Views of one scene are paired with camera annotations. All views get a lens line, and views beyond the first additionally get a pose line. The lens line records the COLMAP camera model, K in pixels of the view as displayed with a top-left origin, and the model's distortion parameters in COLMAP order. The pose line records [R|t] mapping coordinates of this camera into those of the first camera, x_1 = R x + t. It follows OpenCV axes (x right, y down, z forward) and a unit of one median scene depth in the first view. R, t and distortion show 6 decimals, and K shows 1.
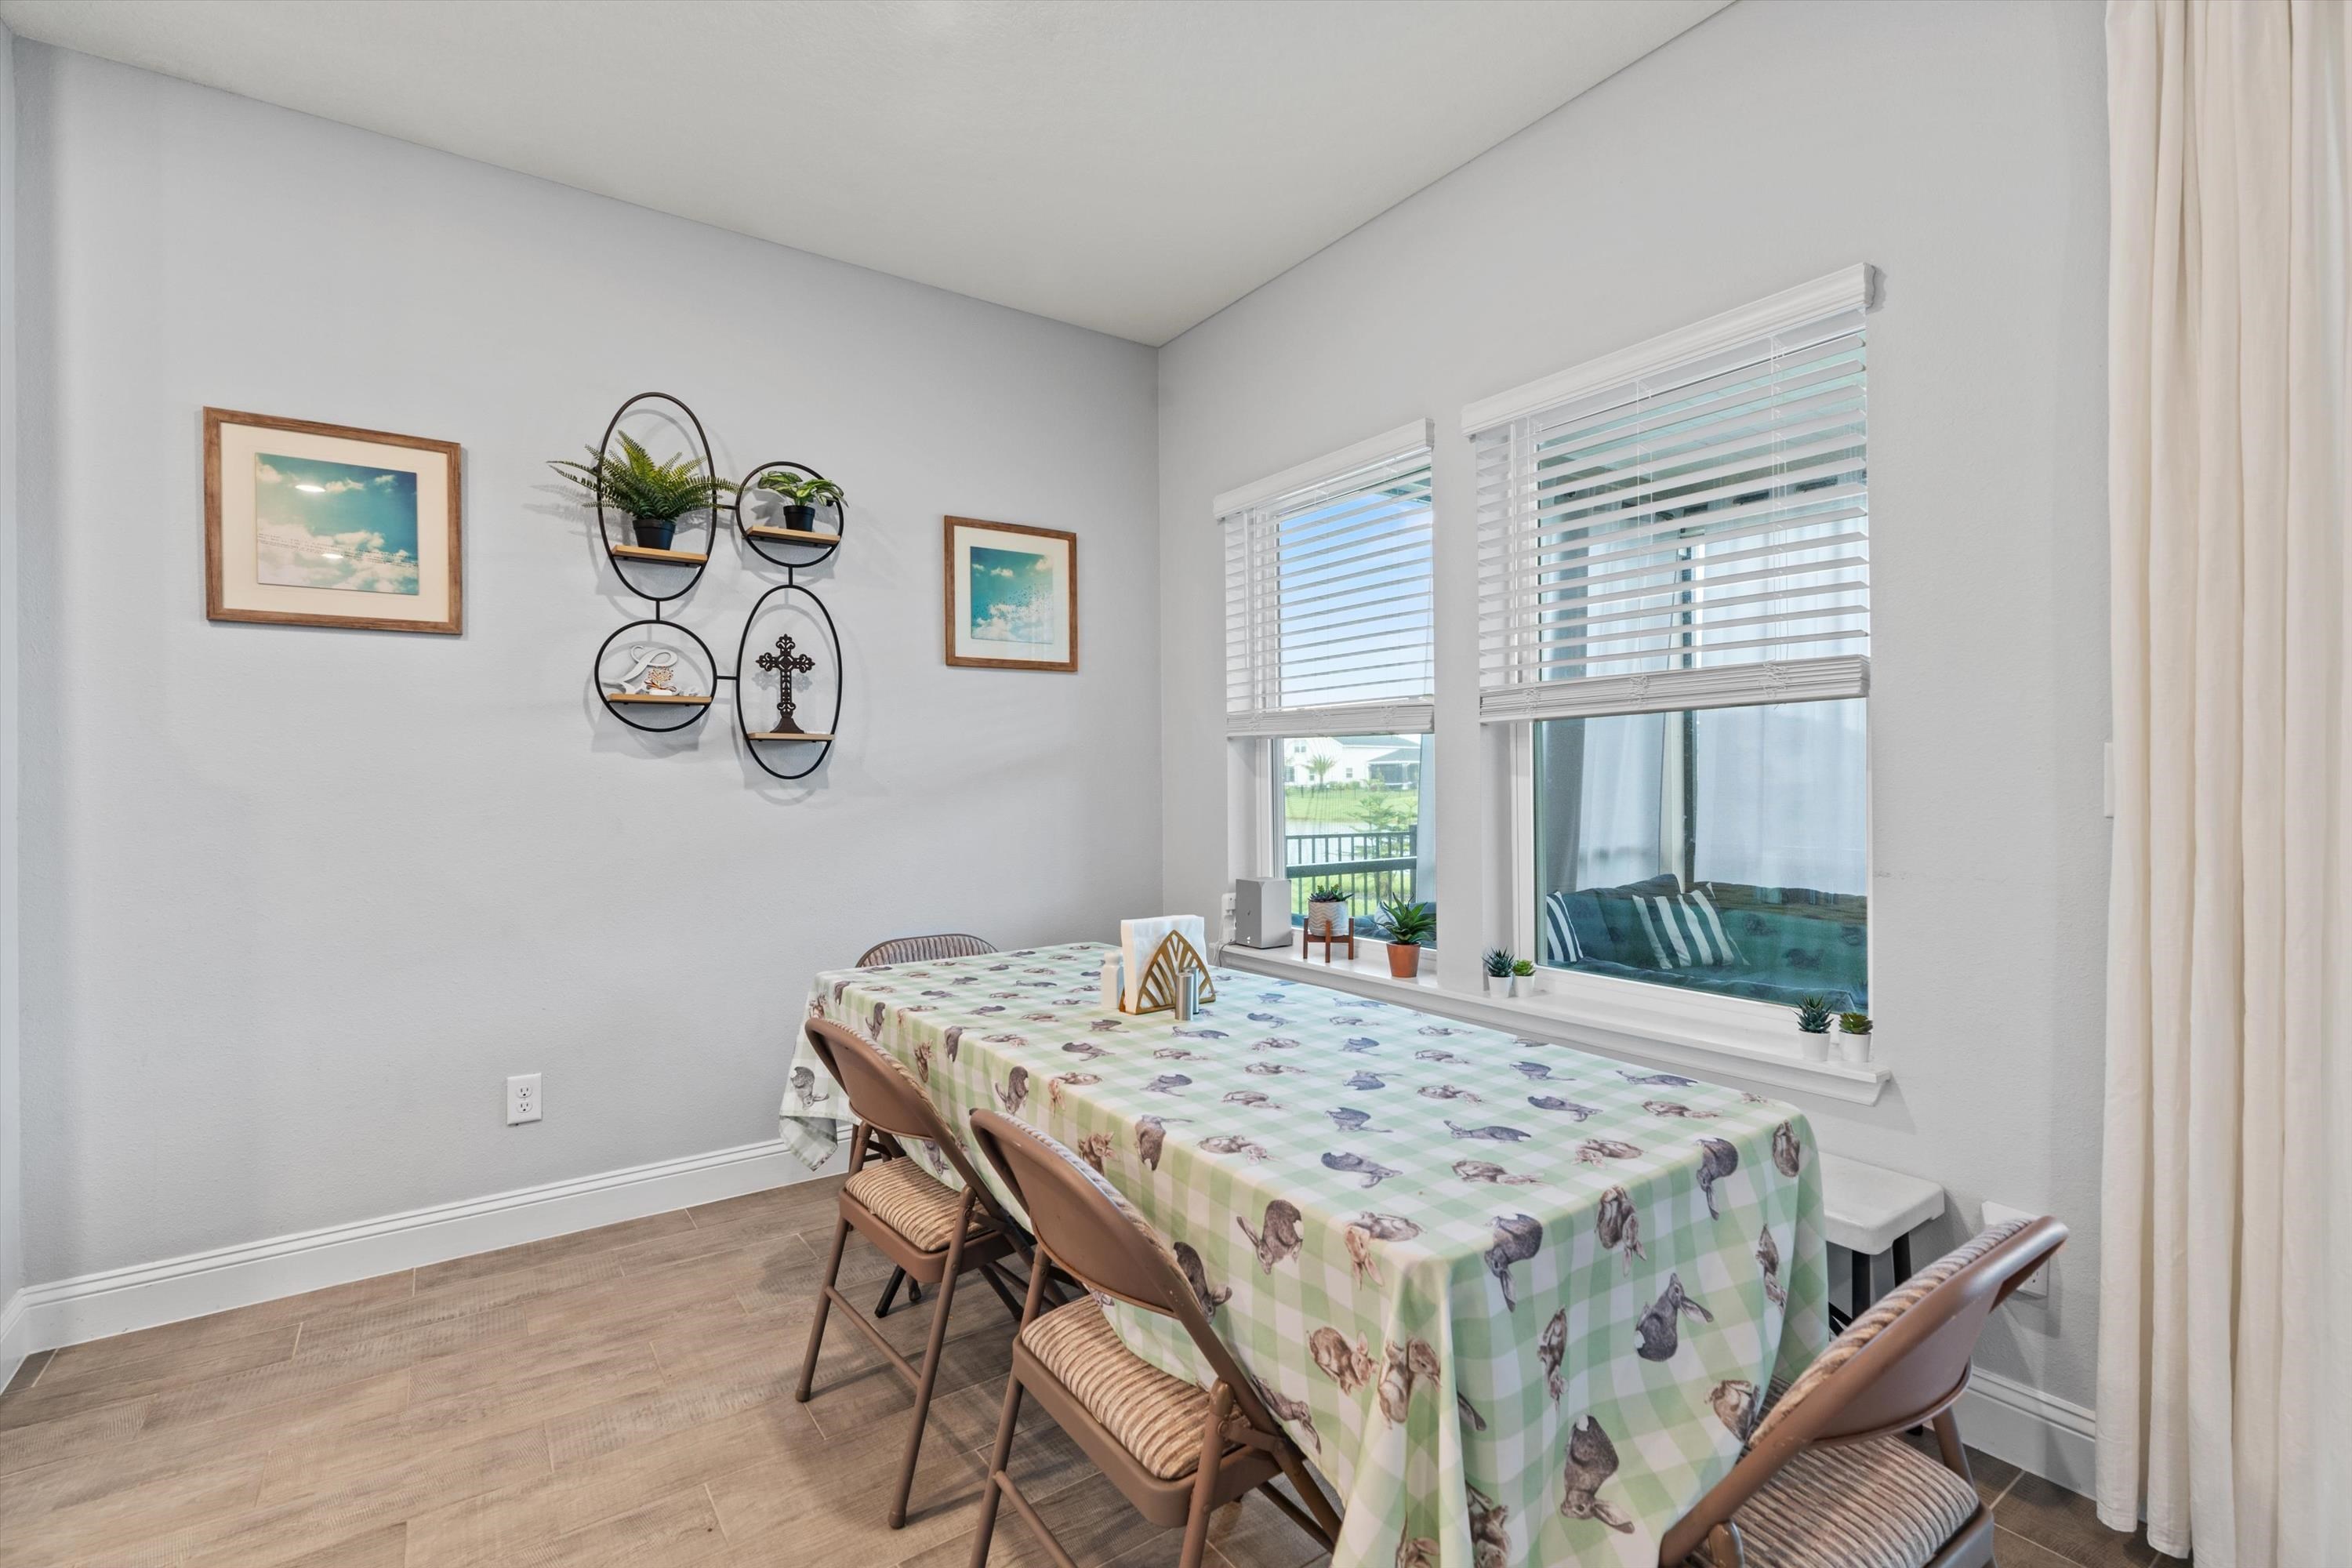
lens RADIAL K [[1053.1, 0, 1177.2], [0, 1053.1, 779.5], [0, 0, 1]] dist [-0.003766, 0.001691]
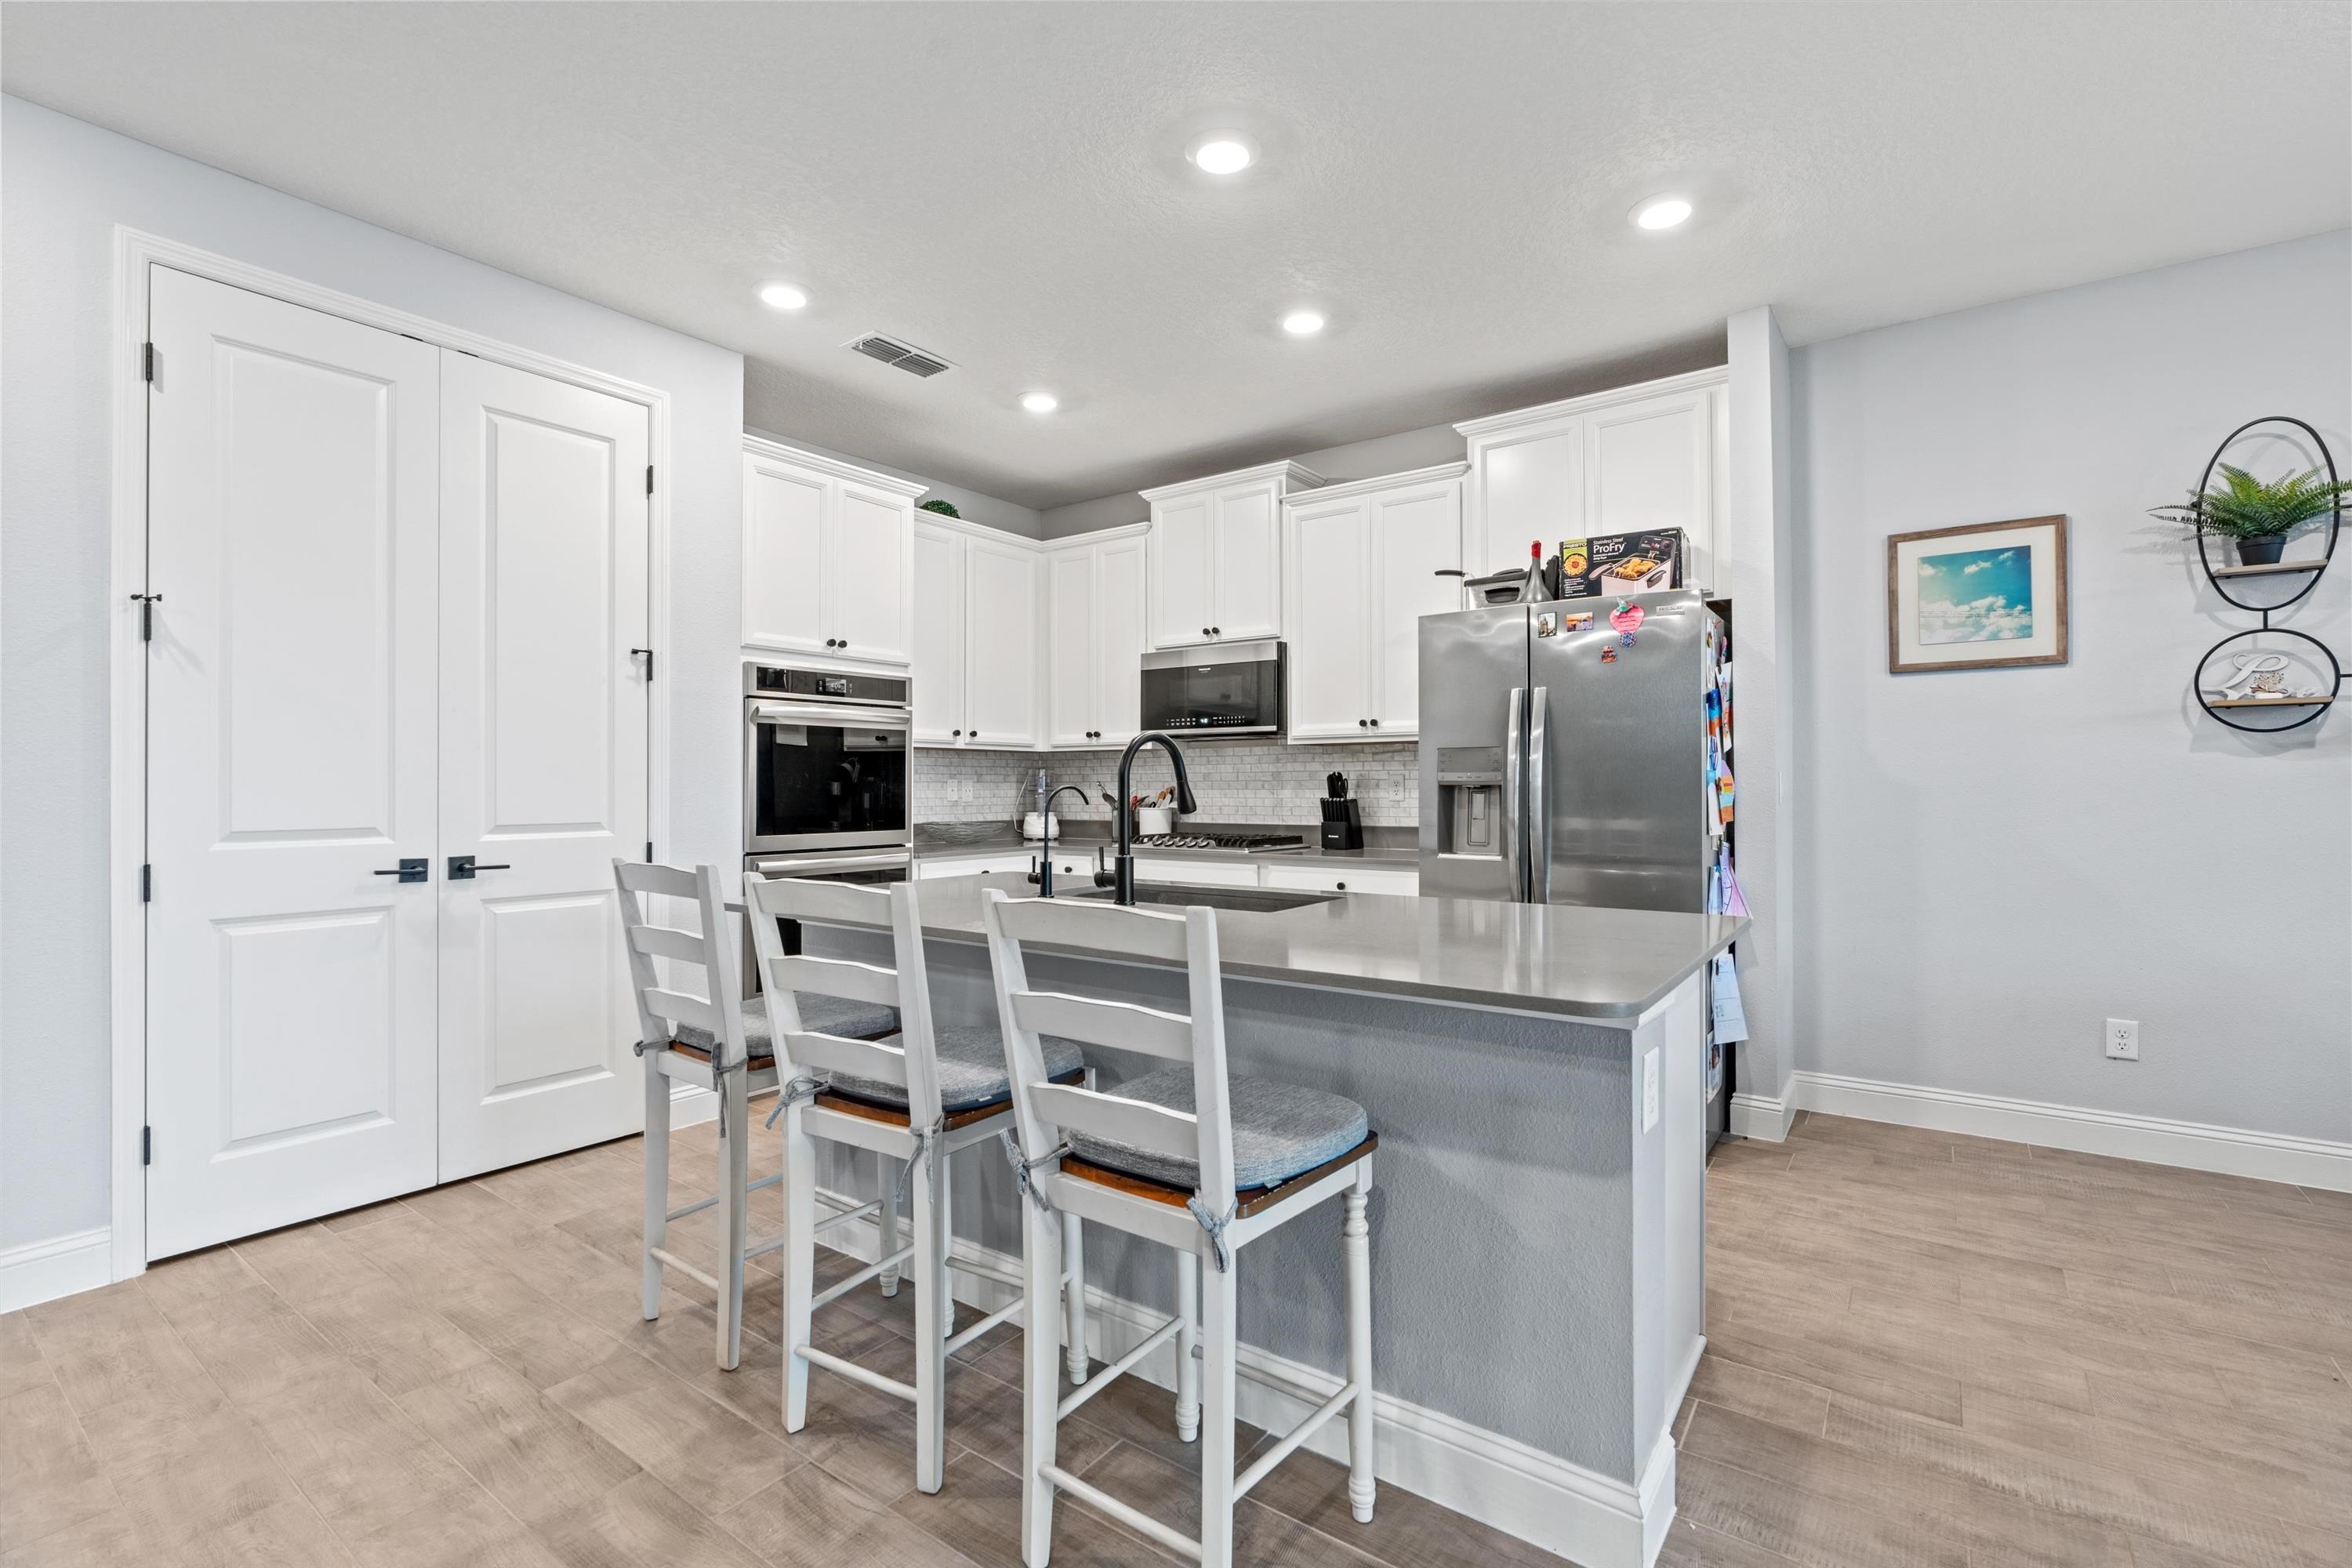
lens RADIAL K [[1053.1, 0, 1177.2], [0, 1053.1, 779.5], [0, 0, 1]] dist [-0.003766, 0.001691]
pose [[0.323674, 0.001829, -0.946167, 0.170442], [0.001634, 0.999996, 0.002492, -0.000840], [0.946167, -0.002353, 0.323670, -0.417149]]
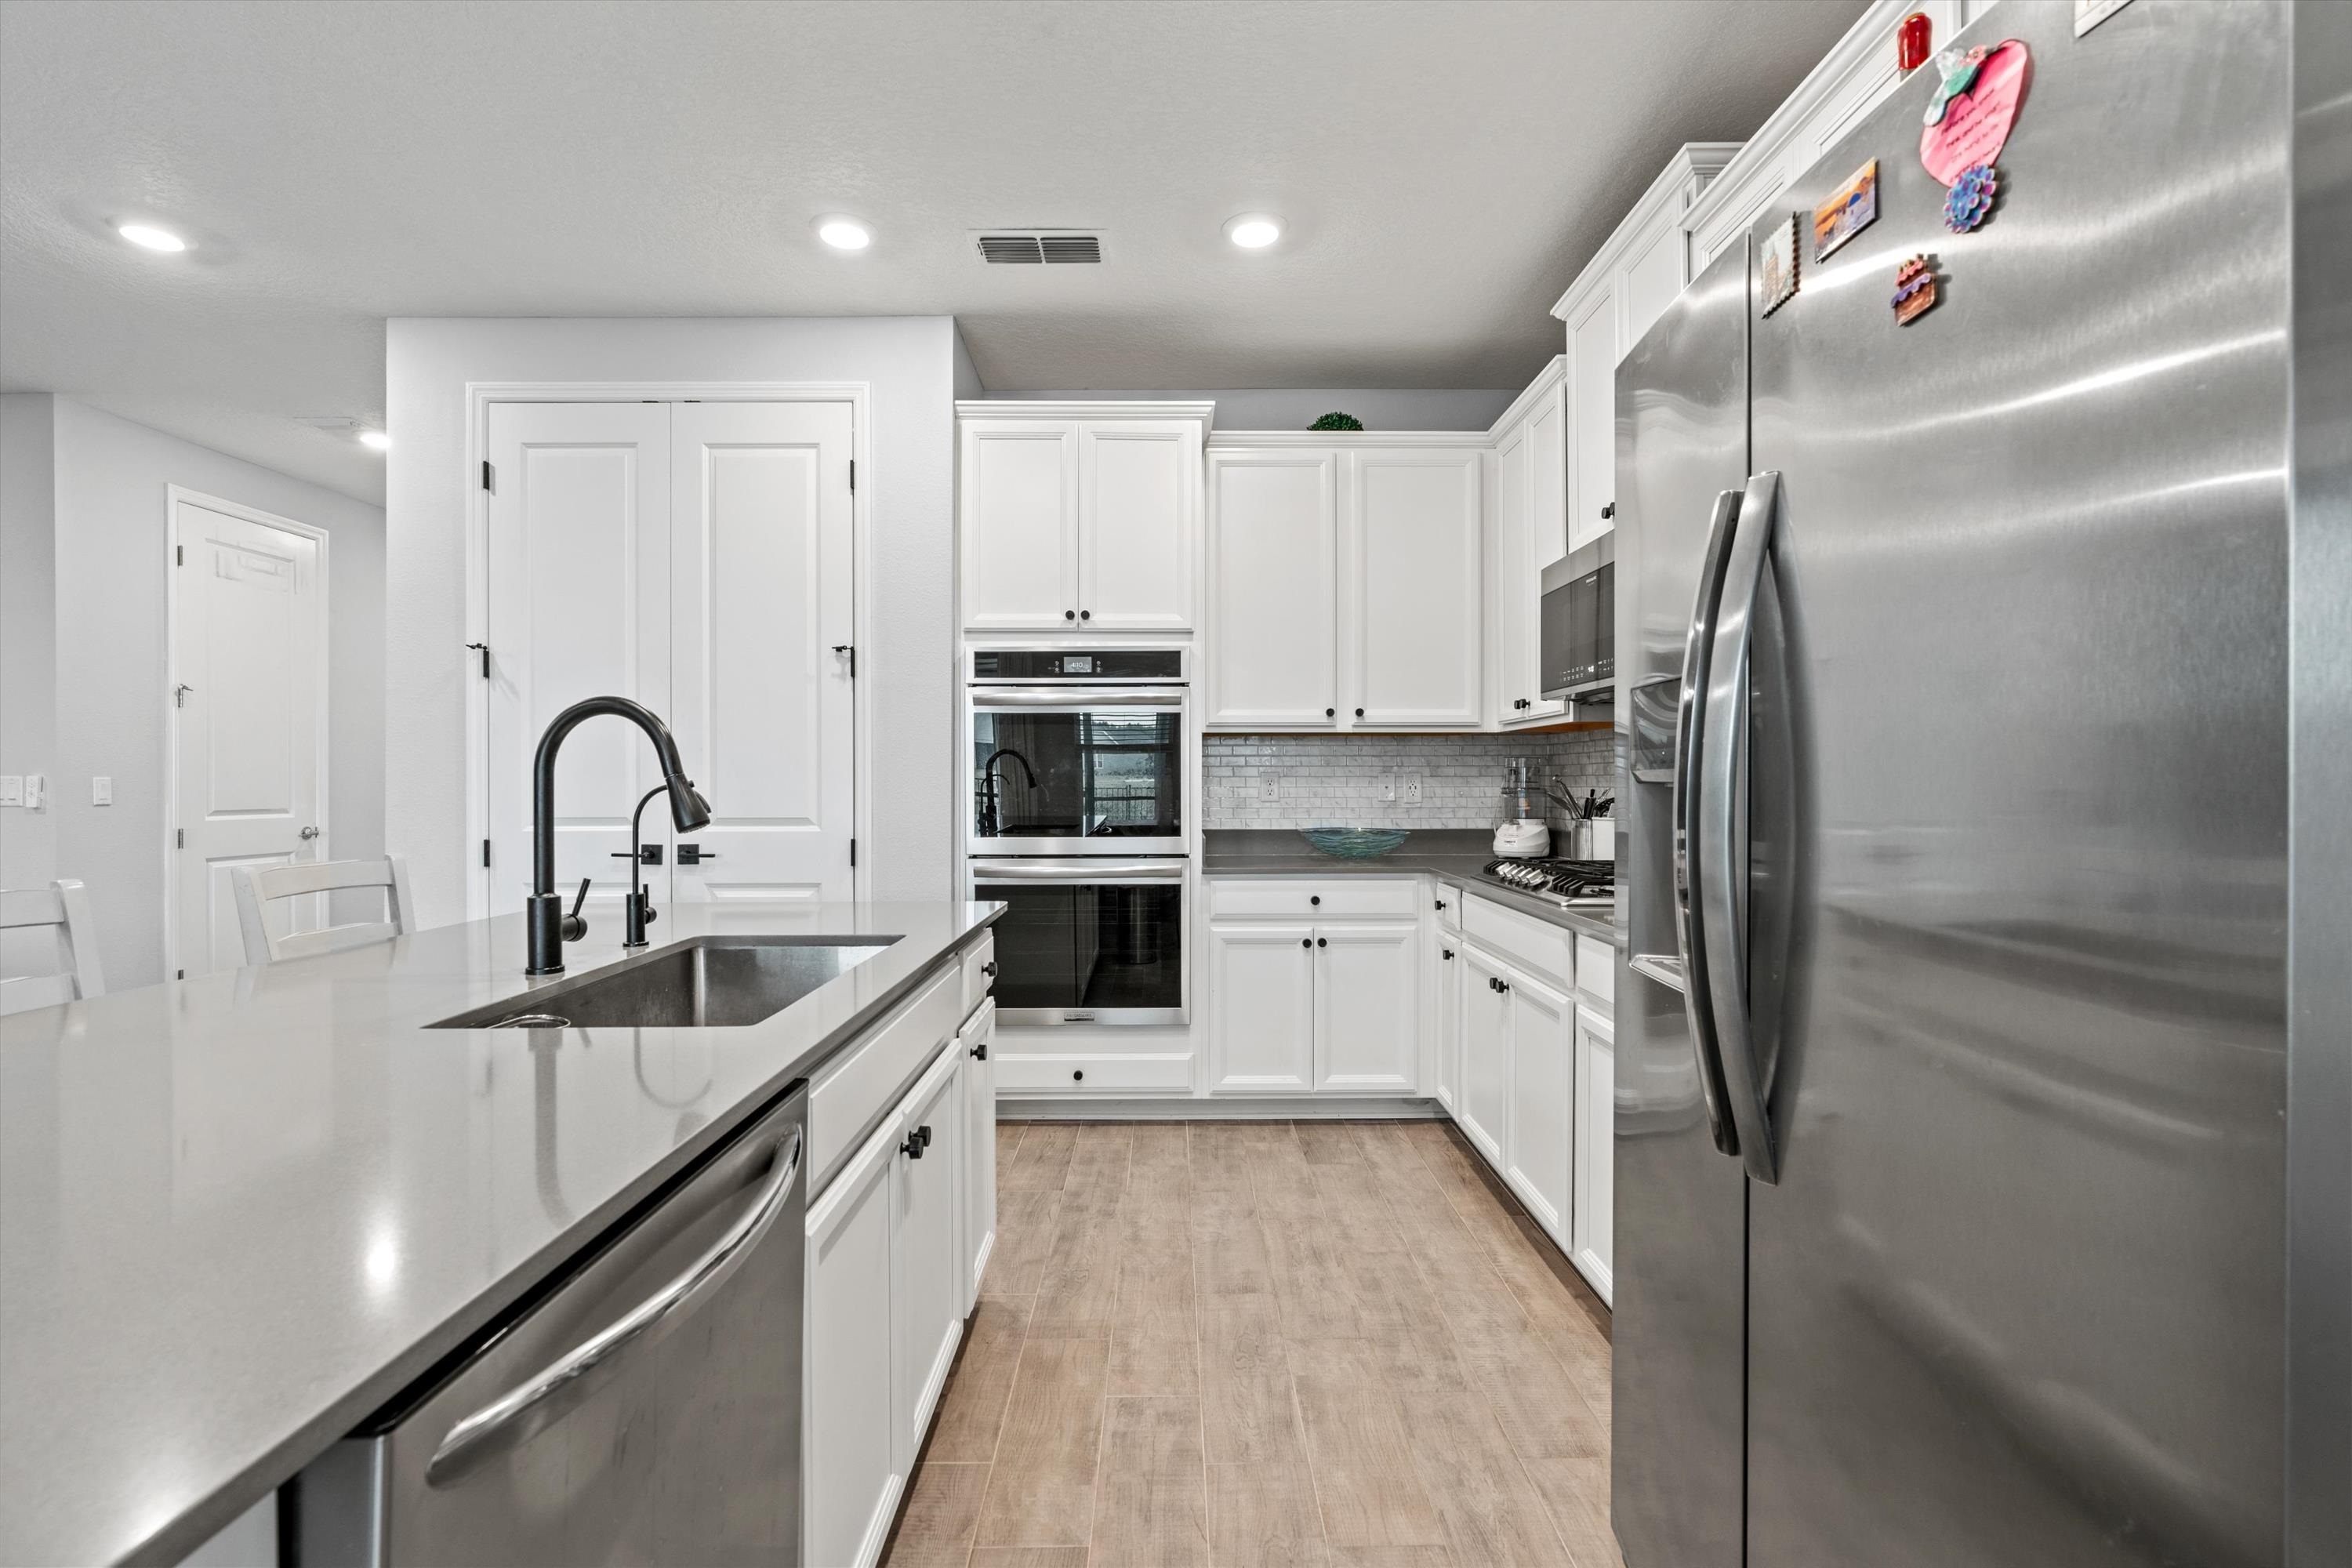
lens RADIAL K [[1053.1, 0, 1177.2], [0, 1053.1, 779.5], [0, 0, 1]] dist [-0.003766, 0.001691]
pose [[-0.566418, 0.006632, -0.824092, -0.407258], [0.009526, 0.999954, 0.001500, 0.007103], [0.824063, -0.007000, -0.566454, 0.418348]]
